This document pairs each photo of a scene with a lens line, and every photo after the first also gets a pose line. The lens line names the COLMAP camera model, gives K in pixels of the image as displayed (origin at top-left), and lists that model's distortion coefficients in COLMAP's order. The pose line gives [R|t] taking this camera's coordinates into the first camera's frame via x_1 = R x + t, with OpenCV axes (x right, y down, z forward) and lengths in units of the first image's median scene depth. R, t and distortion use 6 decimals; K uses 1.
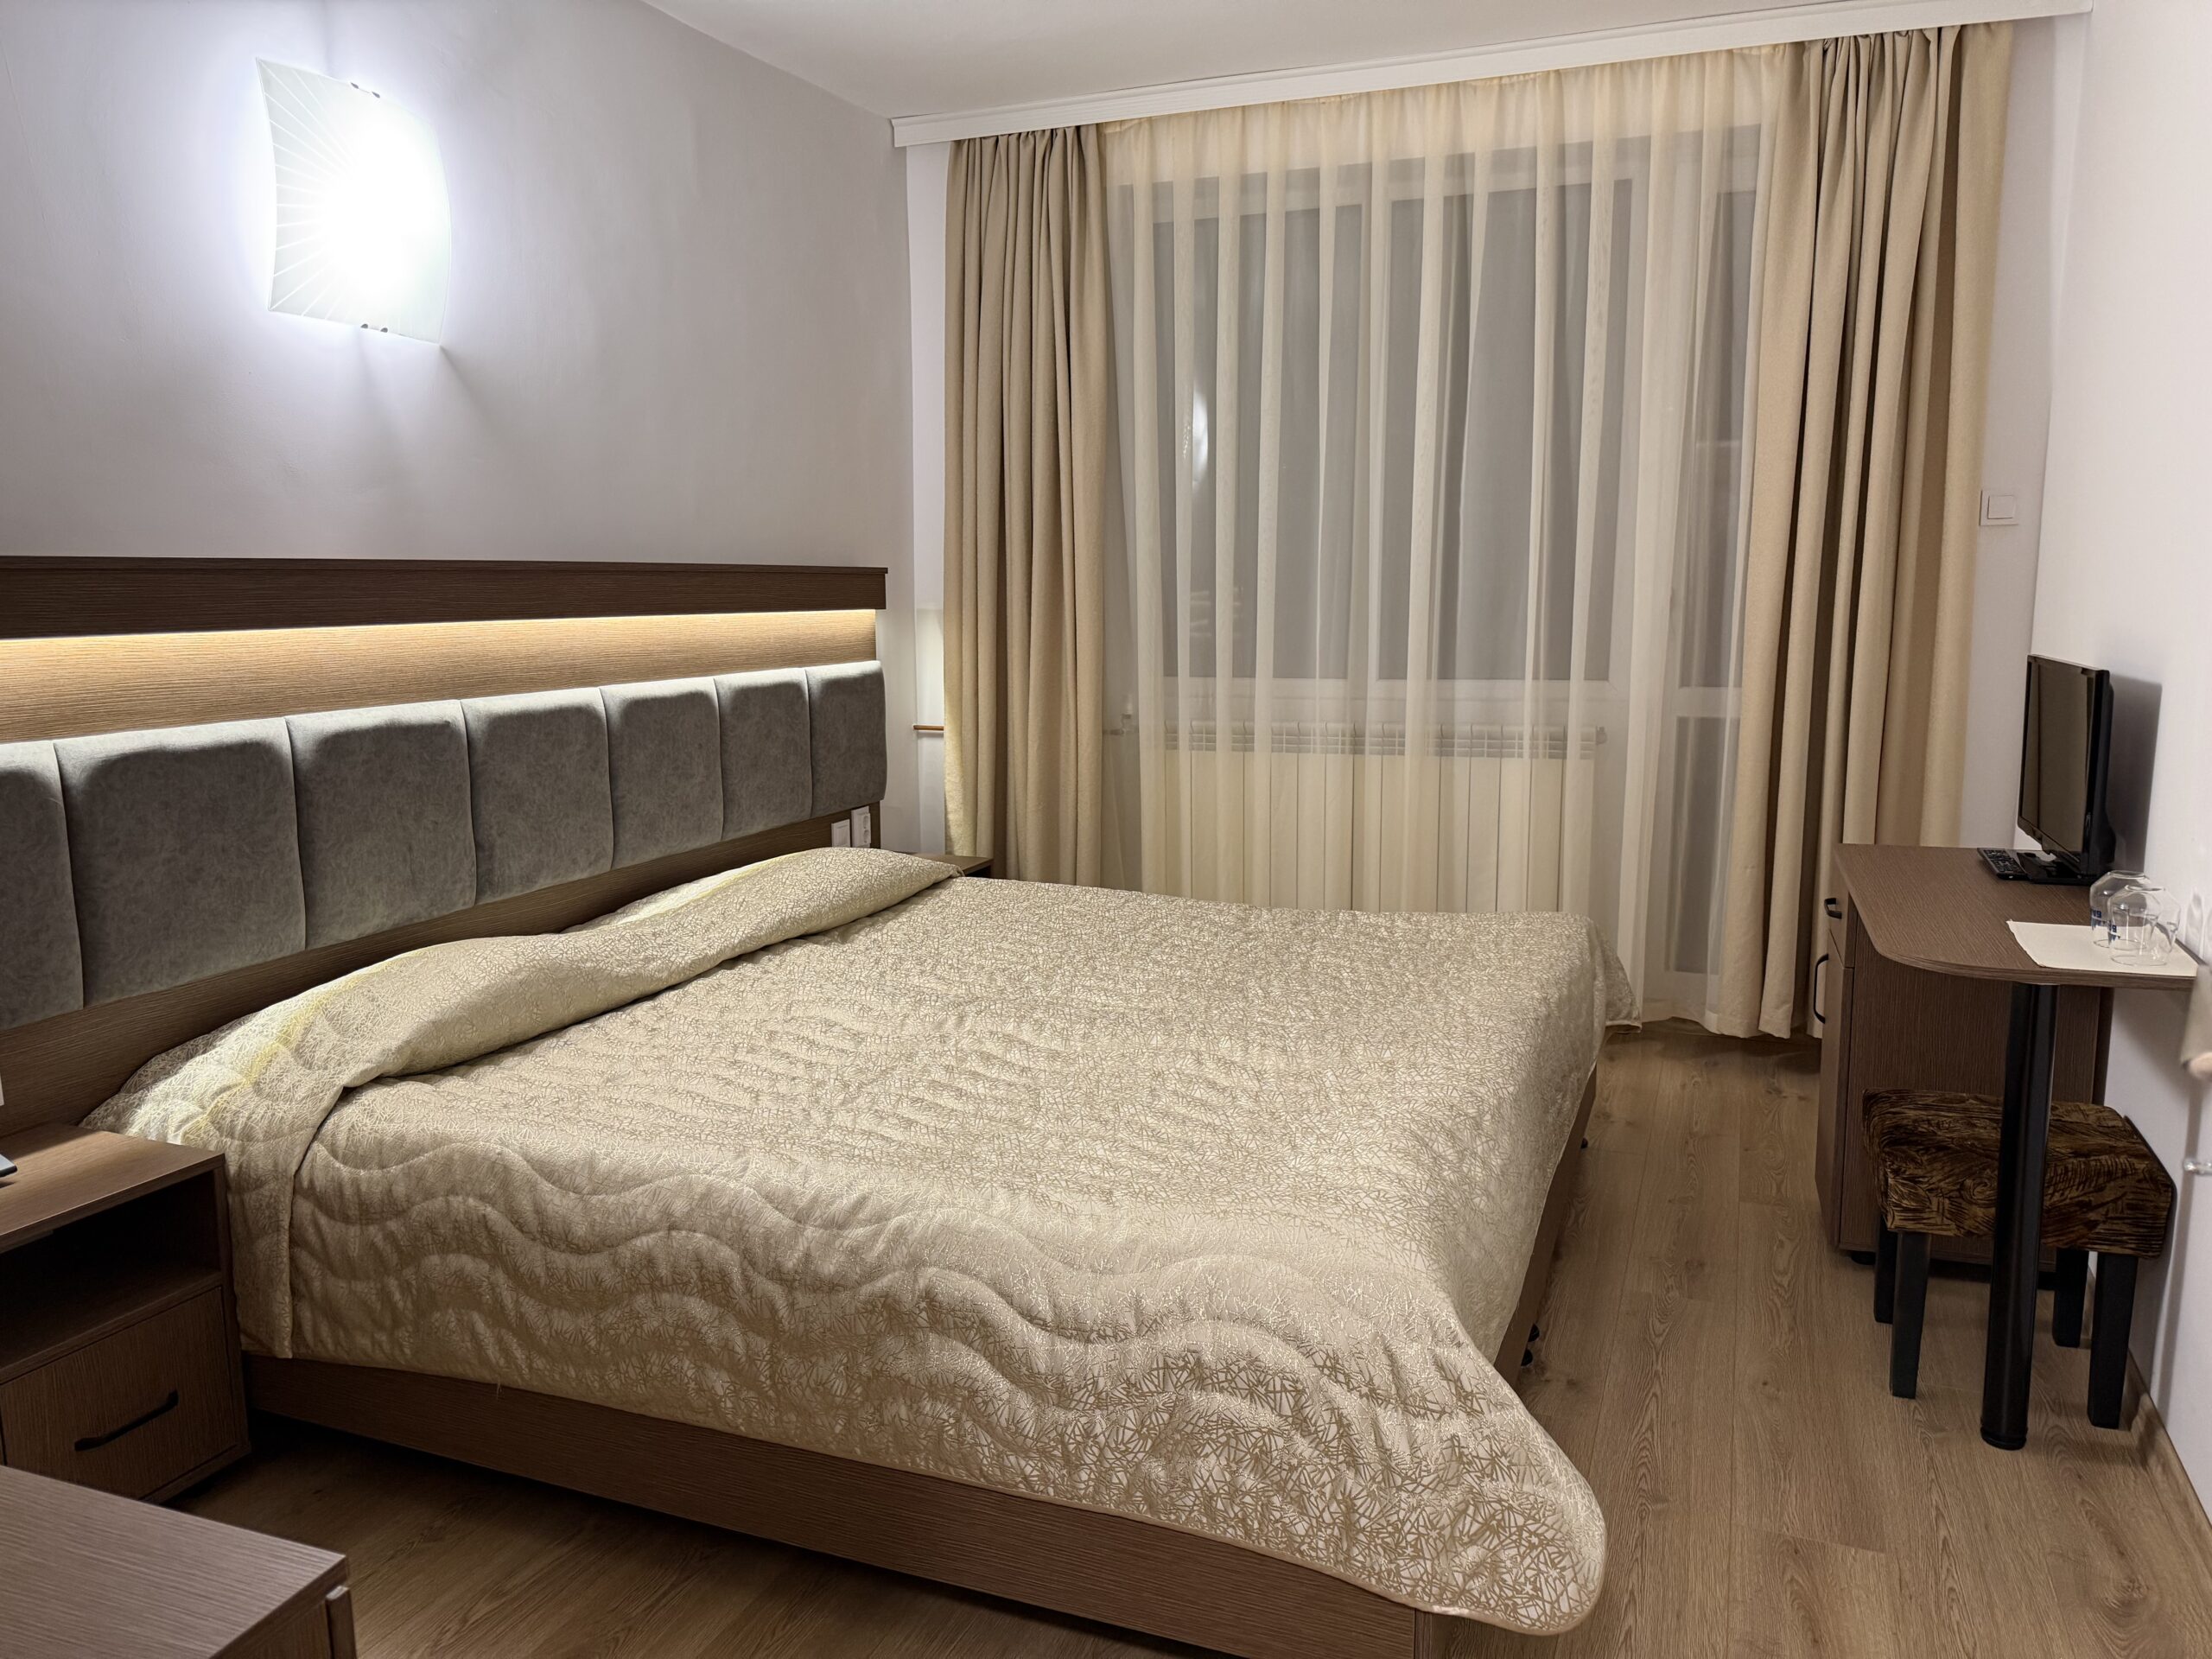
lens RADIAL K [[1506.5, 0, 1119.1], [0, 1506.5, 840.0], [0, 0, 1]] dist [-0.031778, -0.000050]
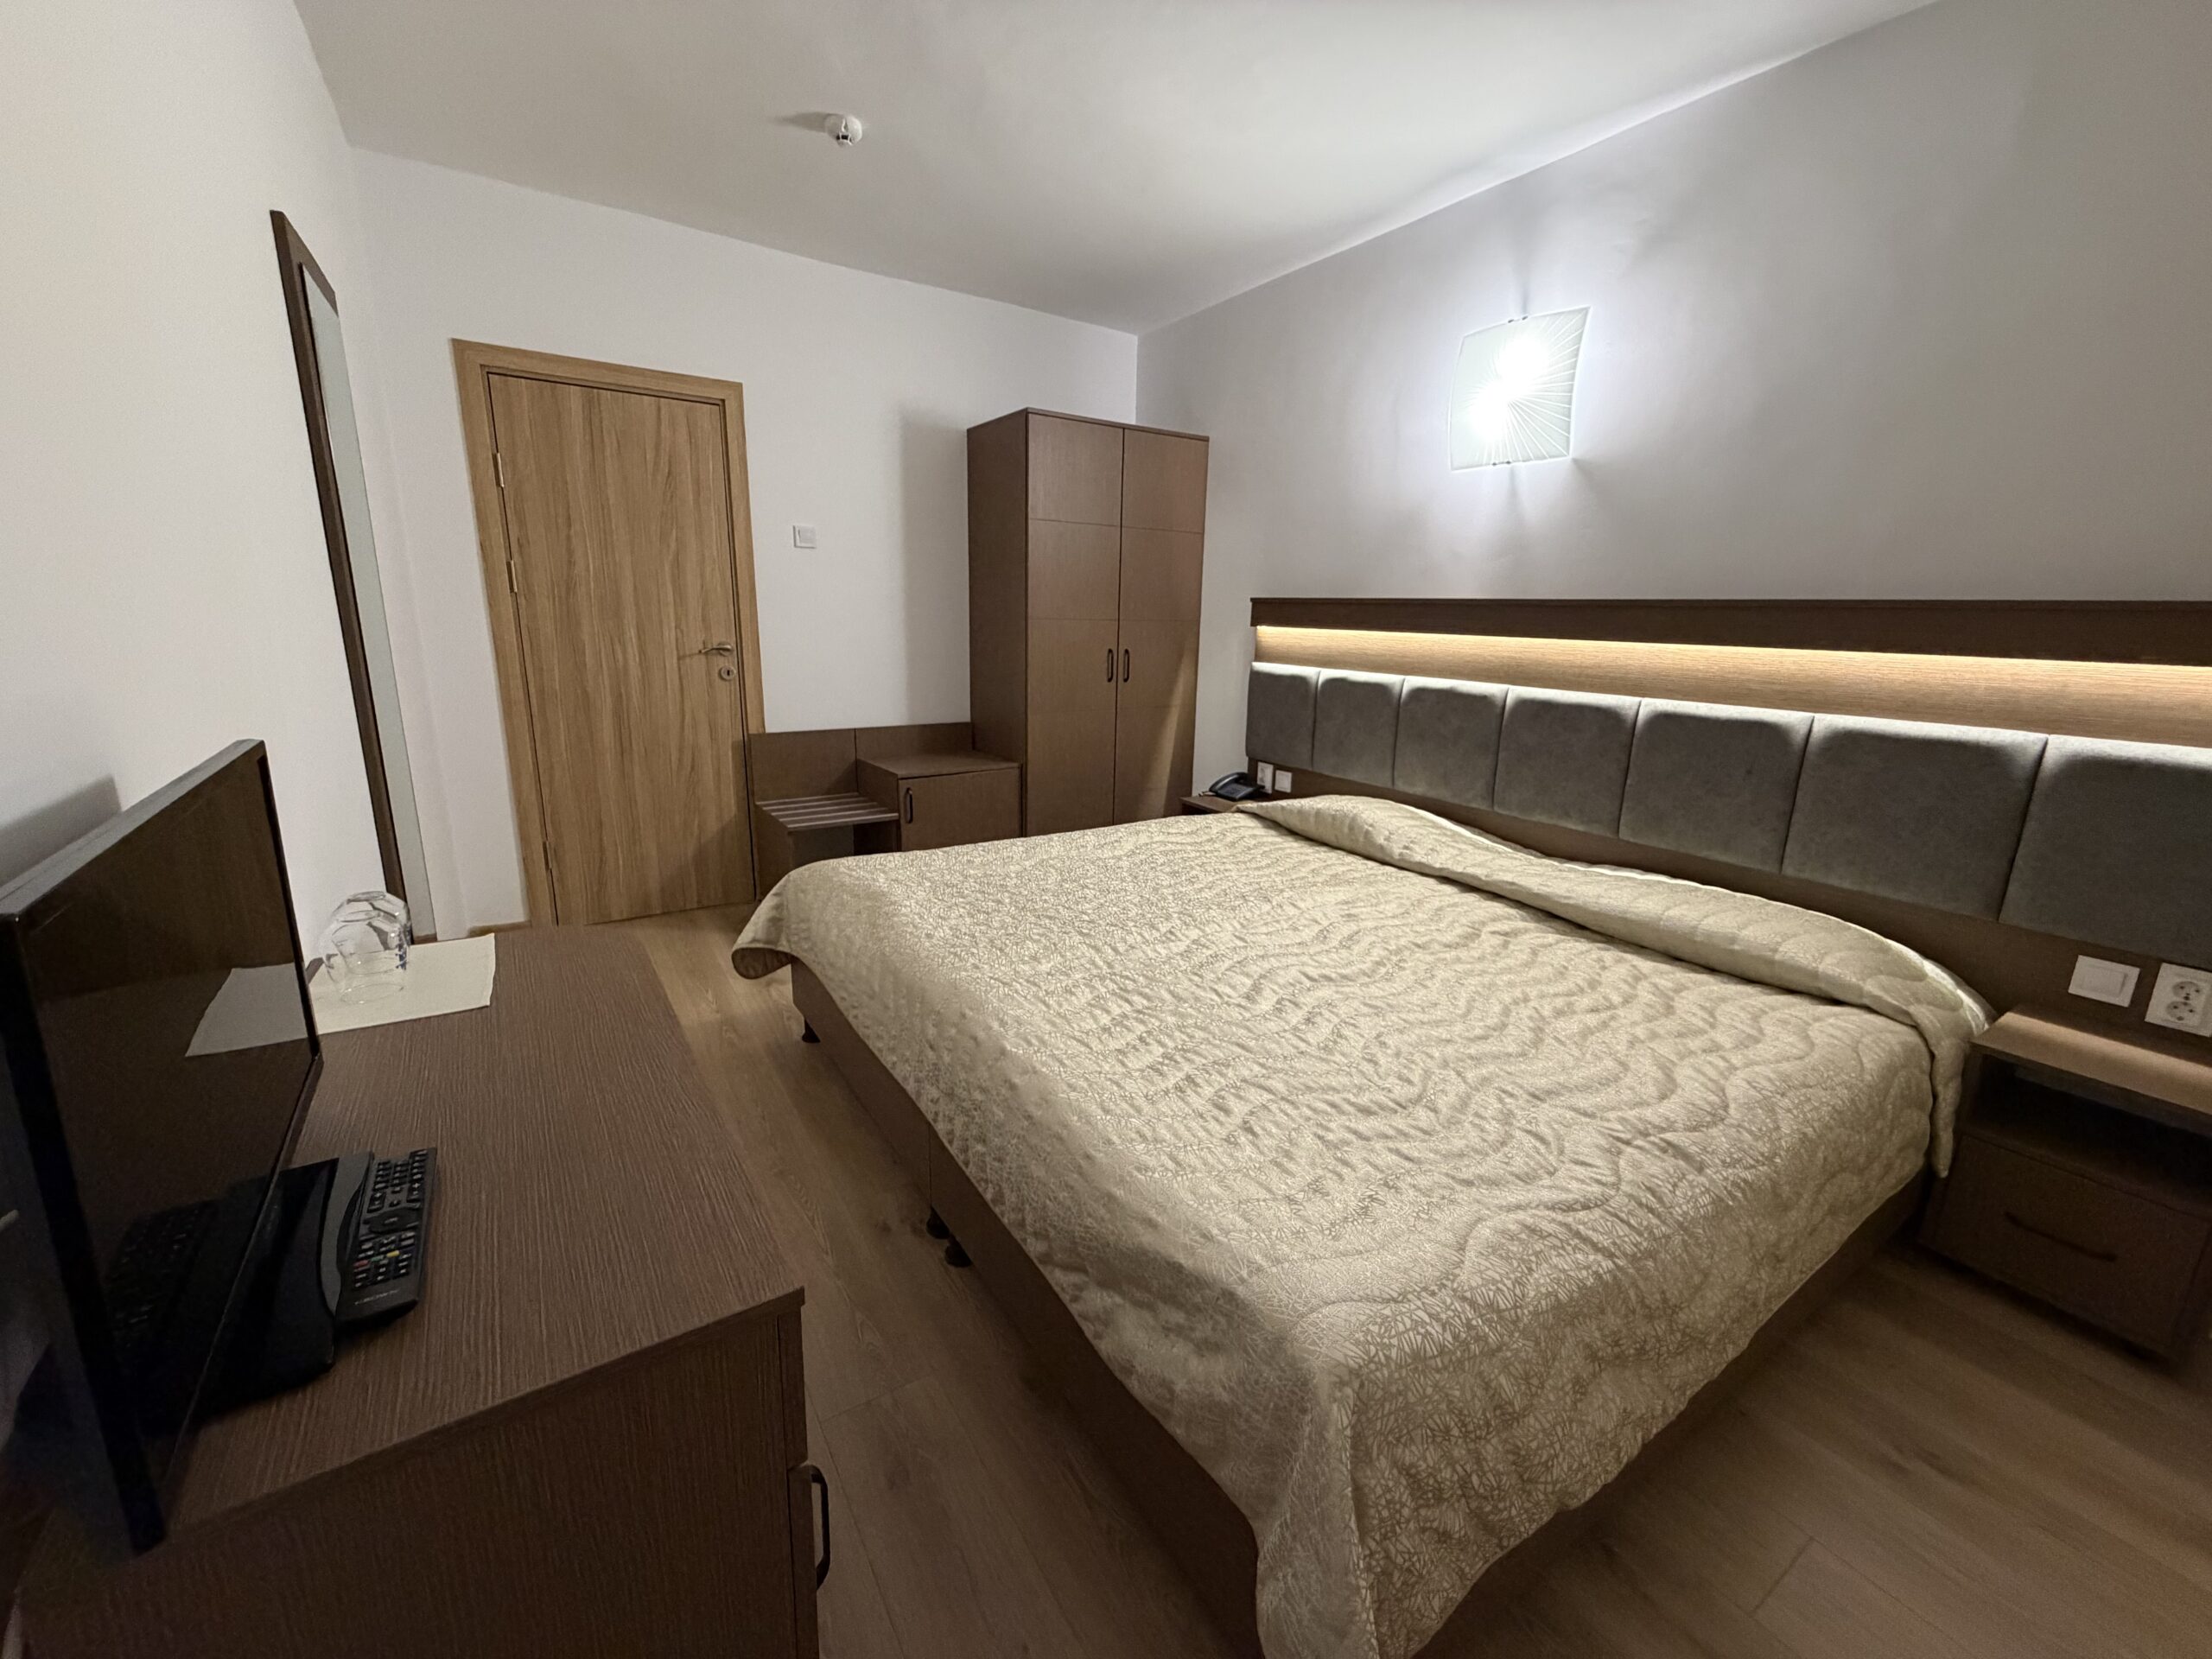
lens RADIAL K [[887.1, 0, 1117.3], [0, 887.1, 821.0], [0, 0, 1]] dist [0.000935, 0.000033]
pose [[-0.579293, 0.200282, -0.790131, 0.659666], [-0.140570, 0.930274, 0.338865, -0.242925], [0.802907, 0.307371, -0.510747, 1.288429]]
